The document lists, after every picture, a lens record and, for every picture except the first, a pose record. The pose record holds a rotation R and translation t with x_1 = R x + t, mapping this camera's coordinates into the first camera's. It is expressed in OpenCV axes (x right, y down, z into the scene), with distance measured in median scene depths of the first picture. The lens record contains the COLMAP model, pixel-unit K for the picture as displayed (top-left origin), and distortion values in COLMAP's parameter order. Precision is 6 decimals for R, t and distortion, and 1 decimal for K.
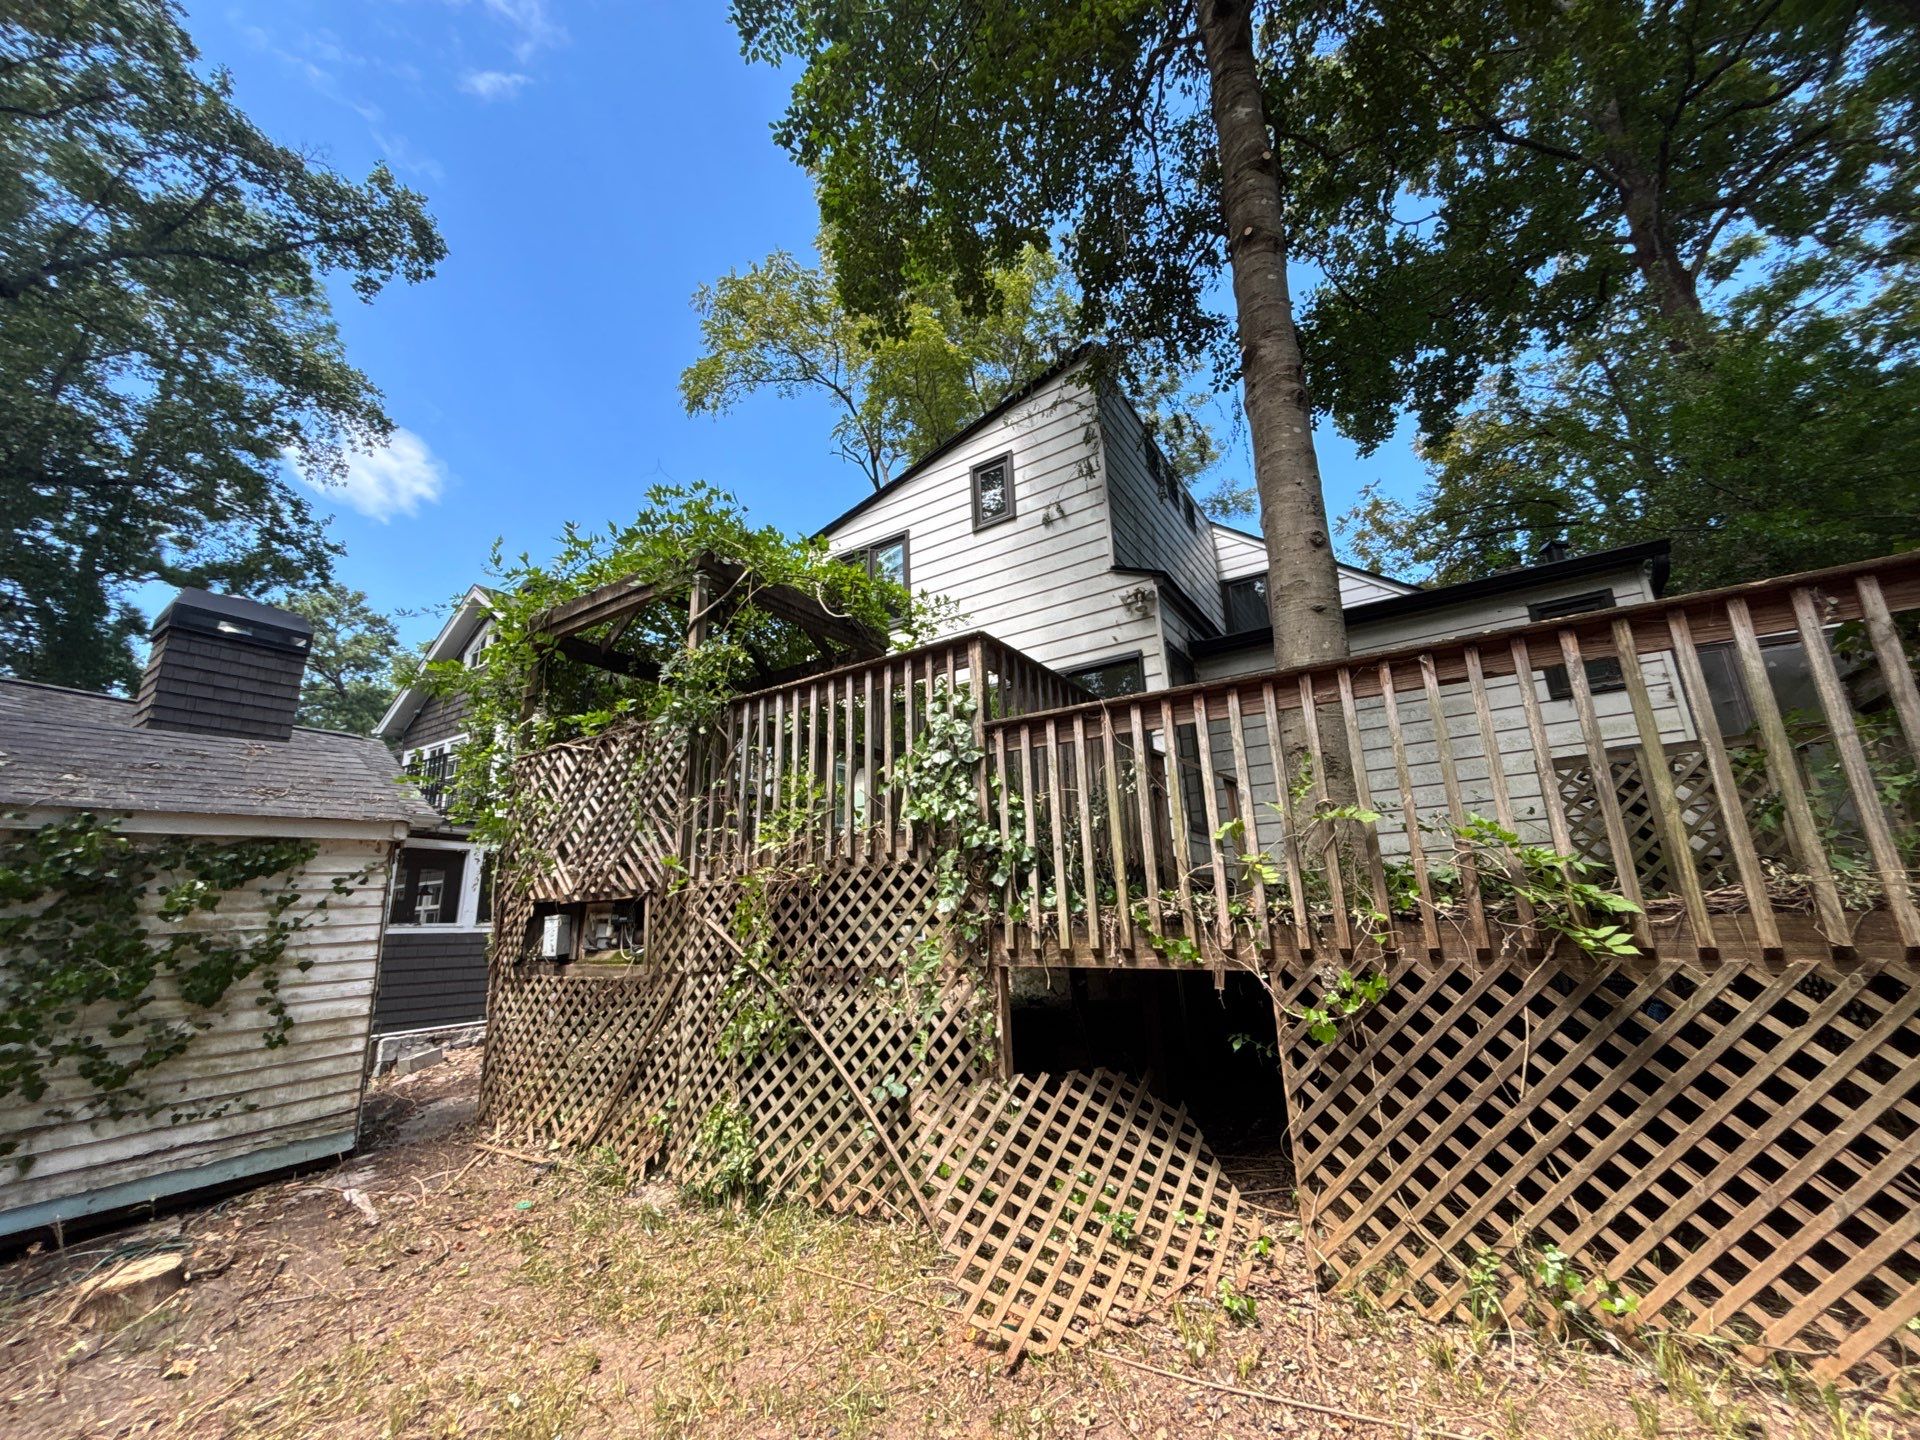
lens RADIAL K [[763.6, 0, 957.2], [0, 763.6, 719.3], [0, 0, 1]] dist [-0.003121, 0.000334]
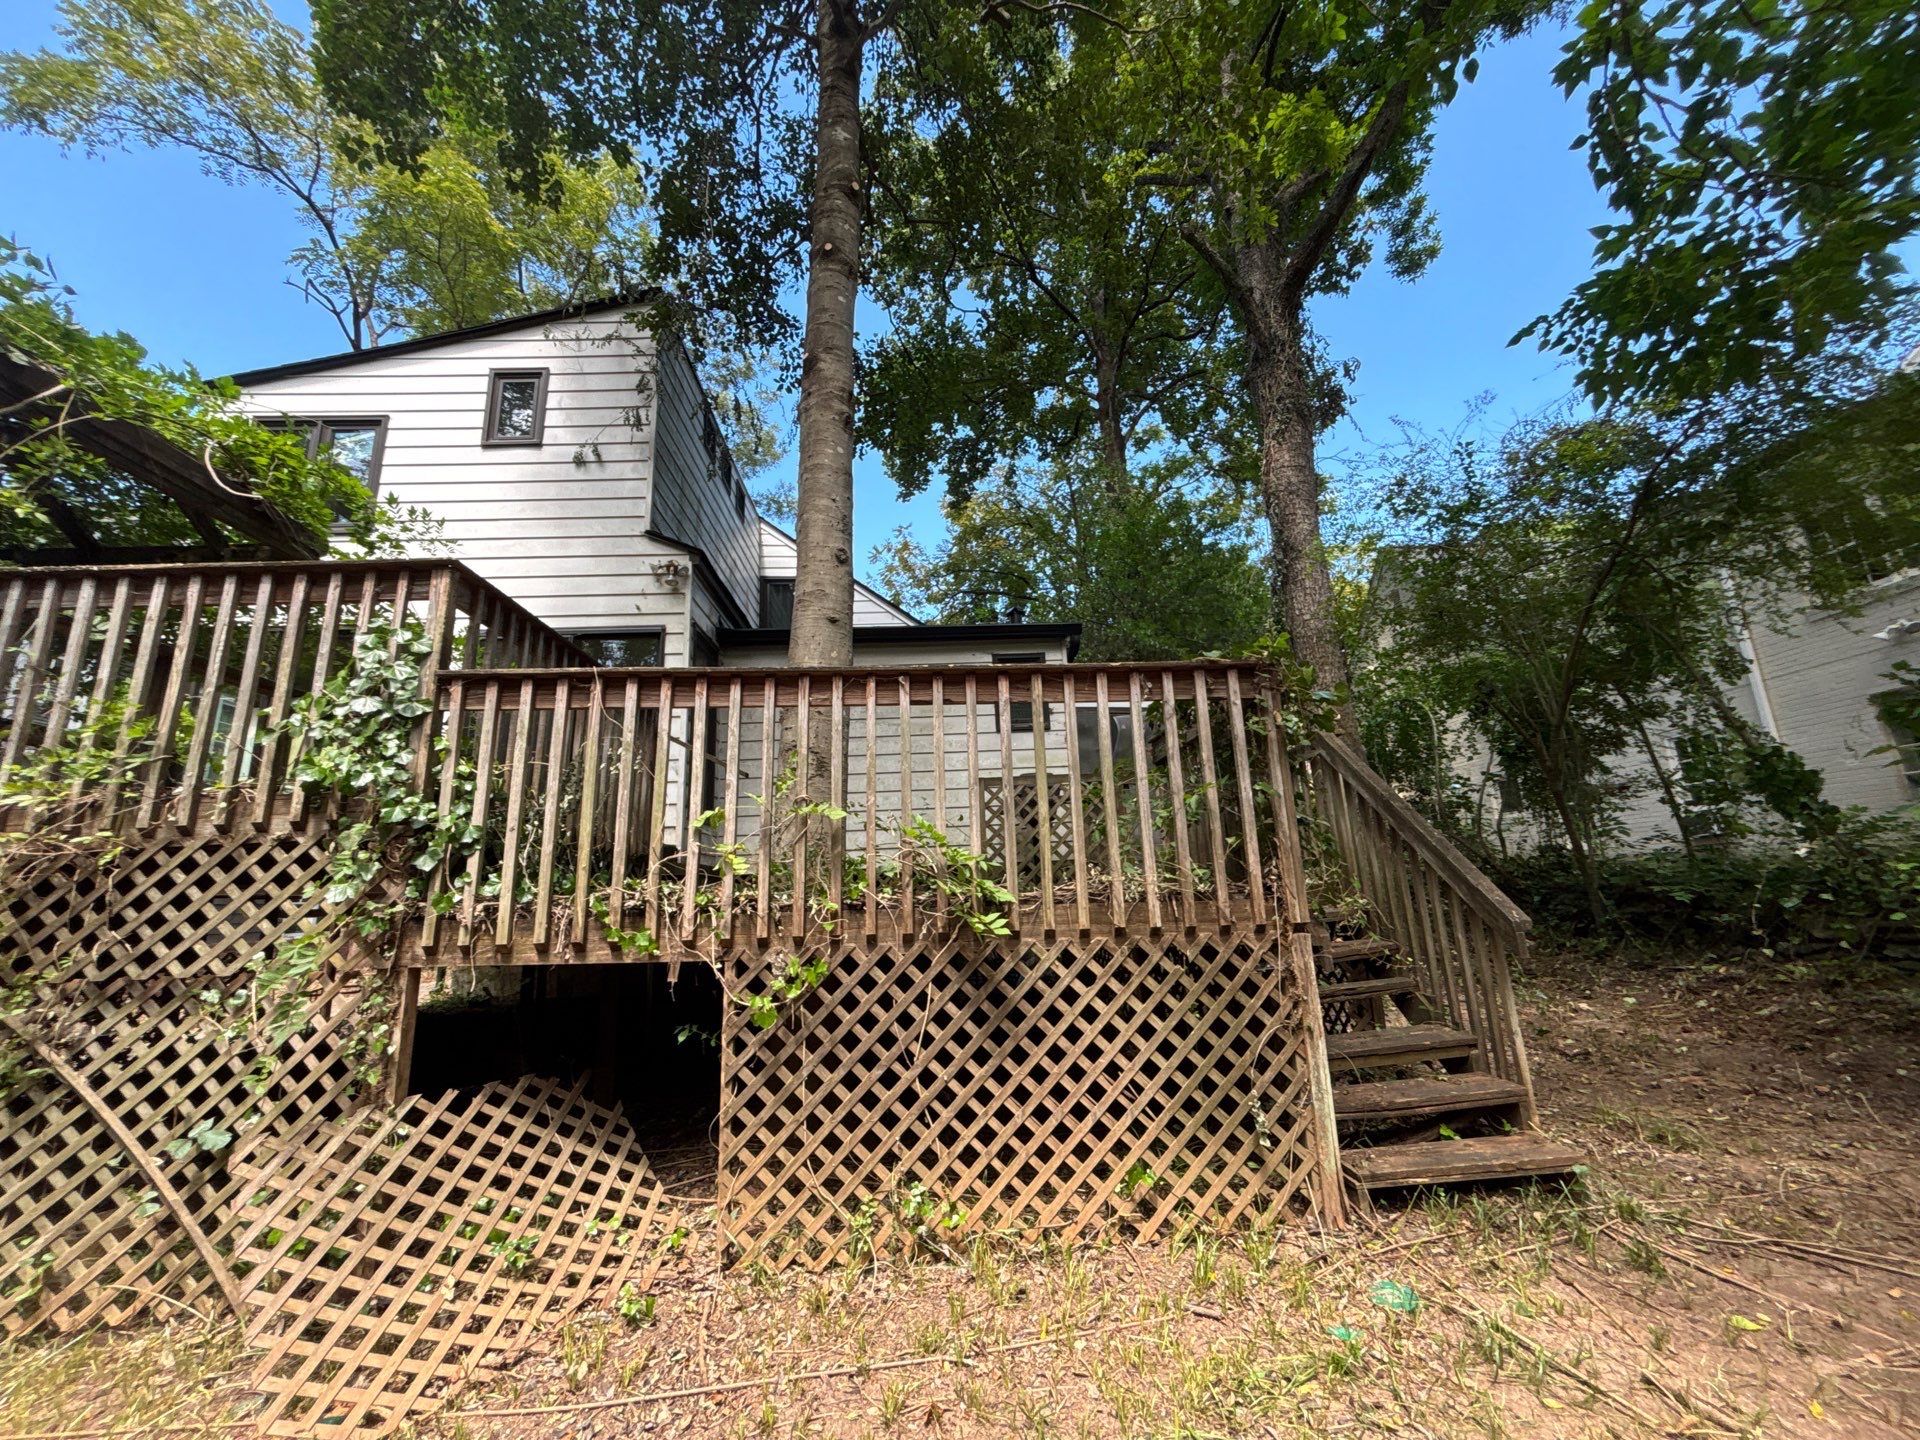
lens RADIAL K [[763.6, 0, 949.0], [0, 763.6, 722.9], [0, 0, 1]] dist [-0.003121, 0.000334]
pose [[0.820228, 0.130879, 0.556864, 0.036299], [-0.141929, 0.989597, -0.023532, 0.001581], [-0.554151, -0.059733, 0.830270, 0.014728]]
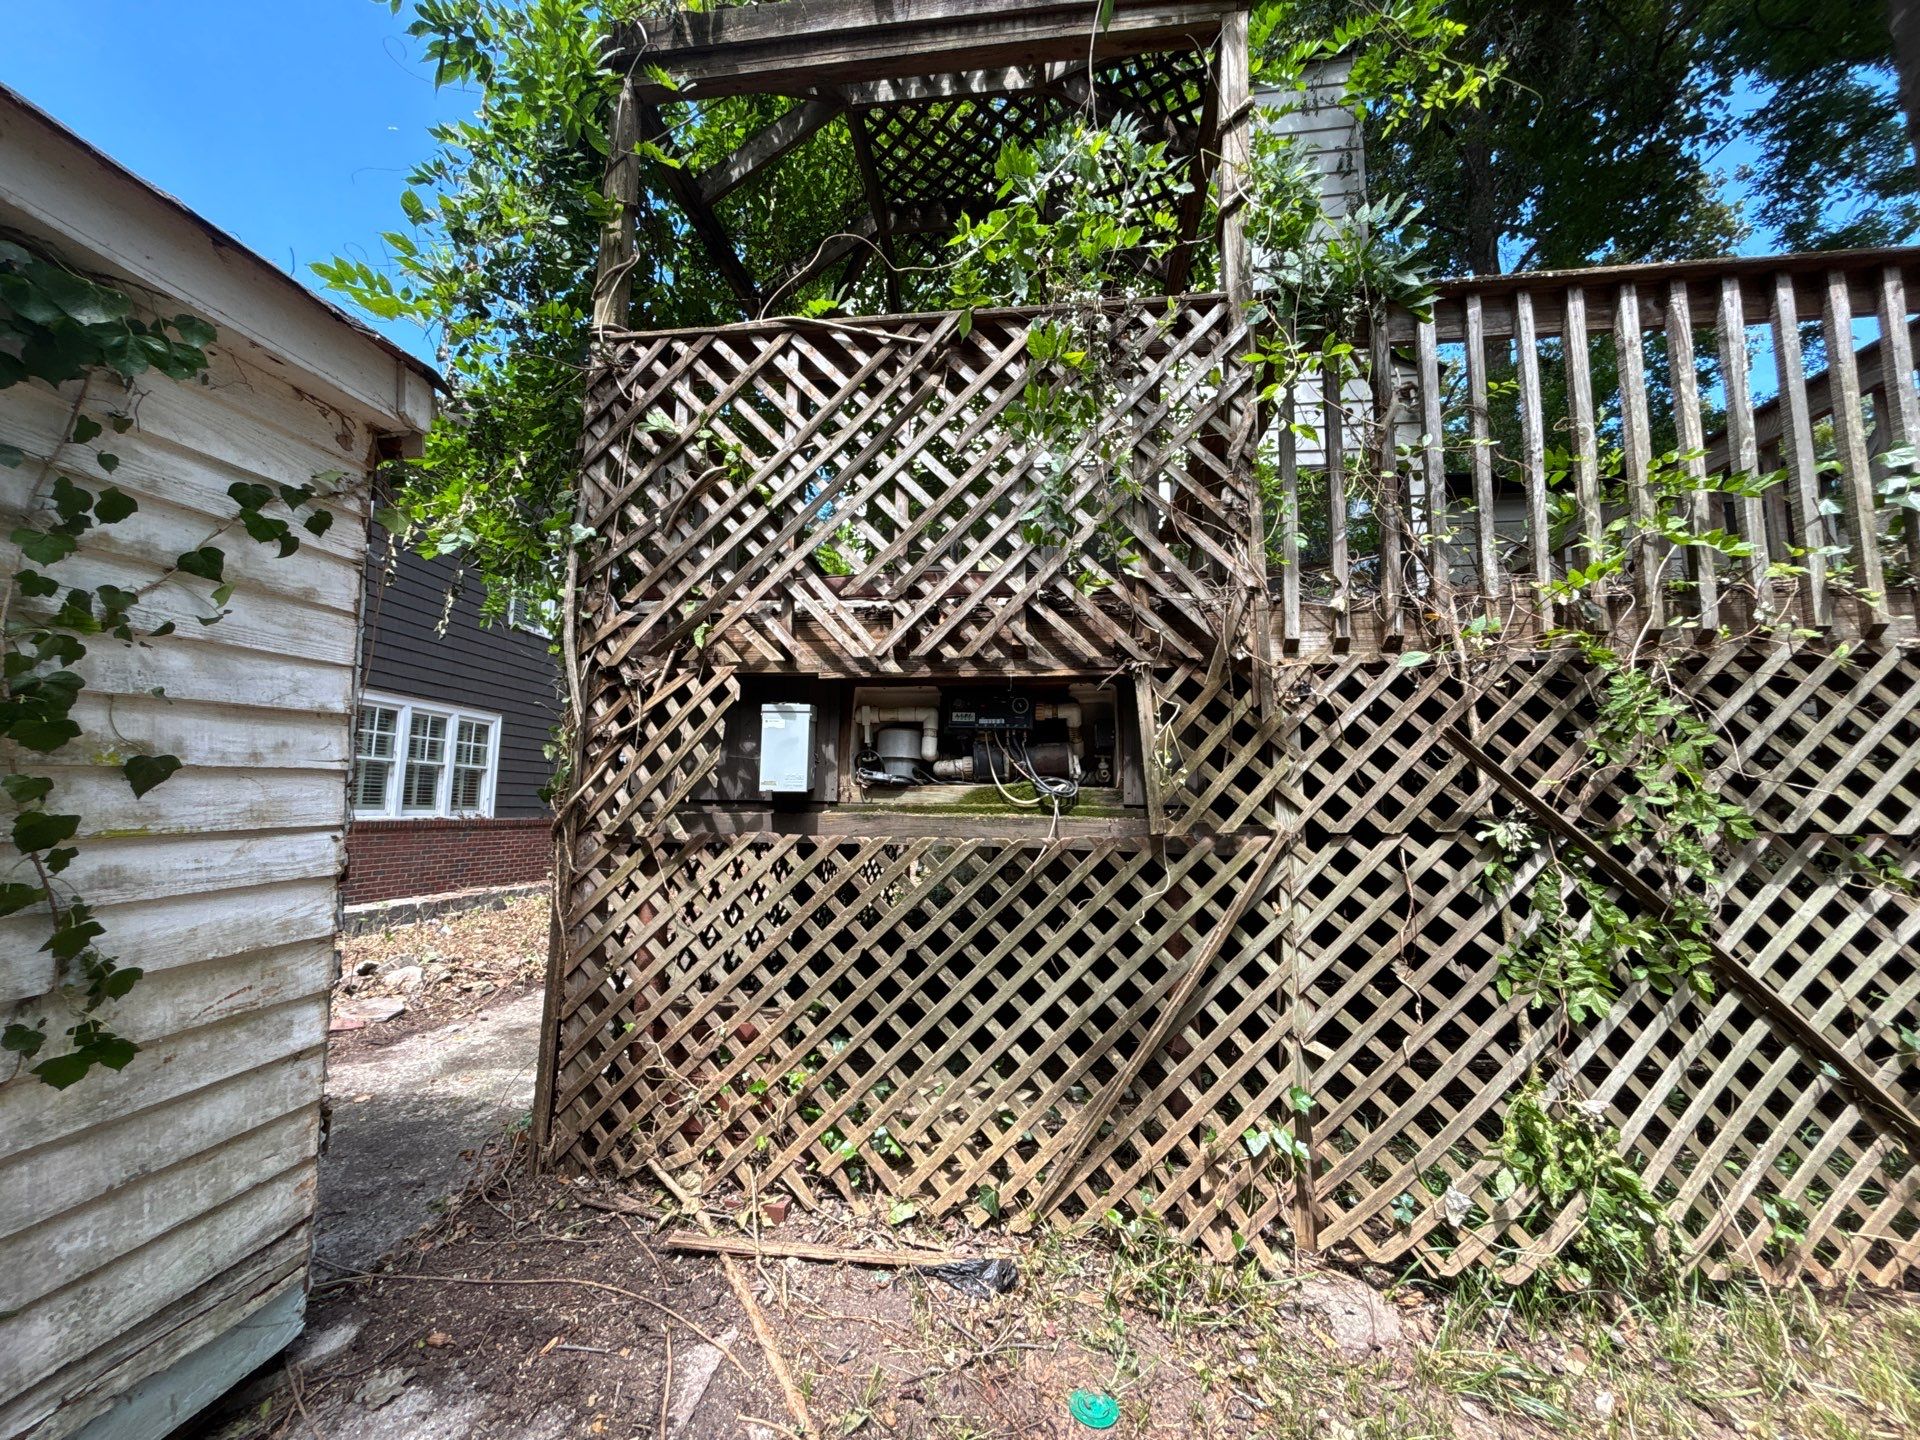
lens RADIAL K [[763.6, 0, 964.4], [0, 763.6, 718.2], [0, 0, 1]] dist [-0.003121, 0.000334]
pose [[0.895749, 0.096848, 0.433882, -1.115462], [-0.157065, 0.981983, 0.105070, 0.360884], [-0.415889, -0.162264, 0.894822, 1.001580]]
